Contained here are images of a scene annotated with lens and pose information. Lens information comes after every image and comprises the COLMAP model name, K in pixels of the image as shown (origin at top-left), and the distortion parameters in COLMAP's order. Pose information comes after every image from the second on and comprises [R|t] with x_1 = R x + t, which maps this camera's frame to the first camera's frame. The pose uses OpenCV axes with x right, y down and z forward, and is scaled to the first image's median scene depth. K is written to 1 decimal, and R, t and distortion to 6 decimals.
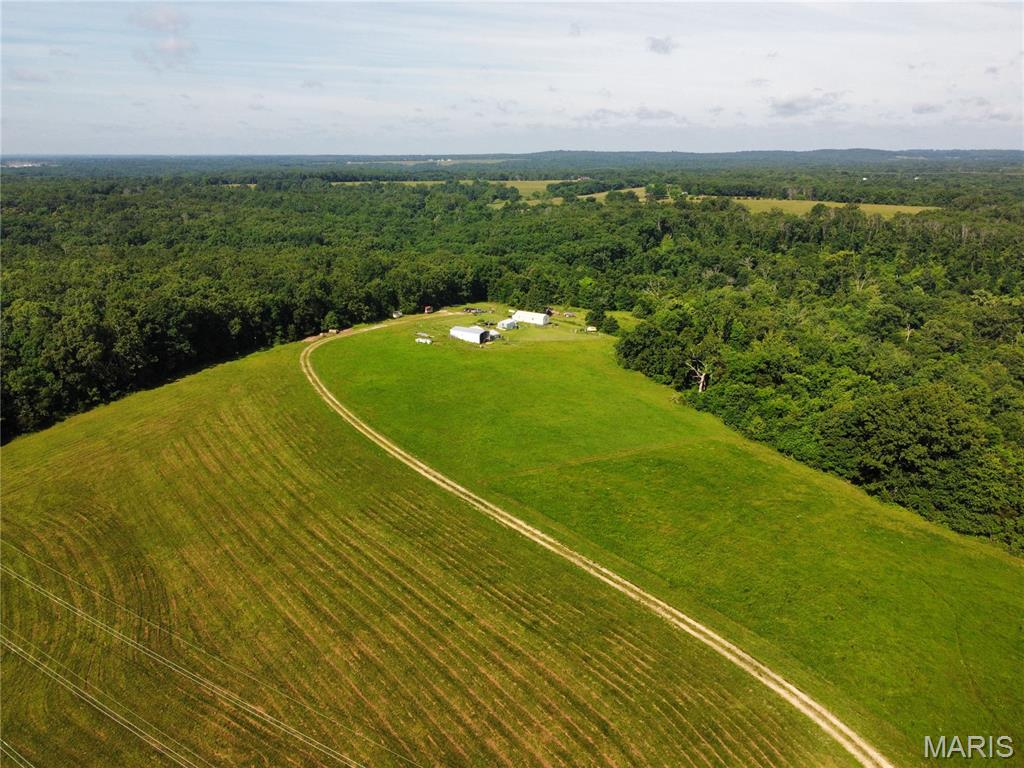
lens RADIAL K [[773.5, 0, 510.6], [0, 773.5, 388.0], [0, 0, 1]] dist [-0.005225, -0.002095]
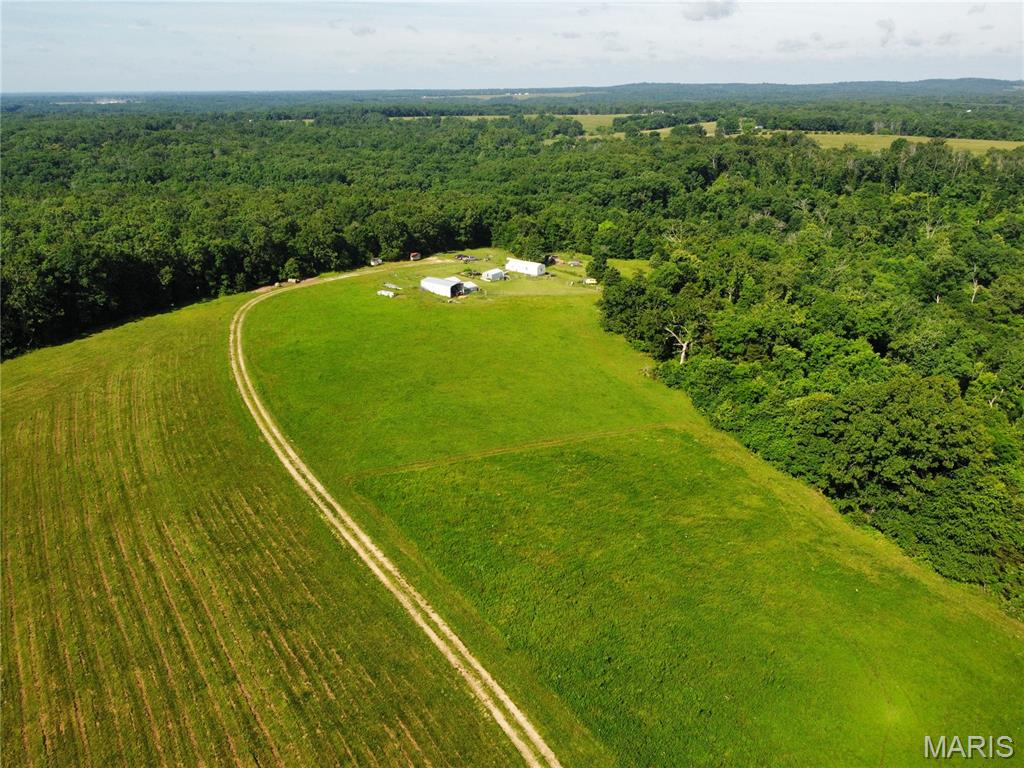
lens RADIAL K [[773.5, 0, 512.6], [0, 773.5, 386.7], [0, 0, 1]] dist [-0.005225, -0.002095]
pose [[0.994867, 0.029394, -0.096829, 0.120850], [-0.022050, 0.996859, 0.076061, -0.024377], [0.098760, -0.073536, 0.992390, 0.117198]]
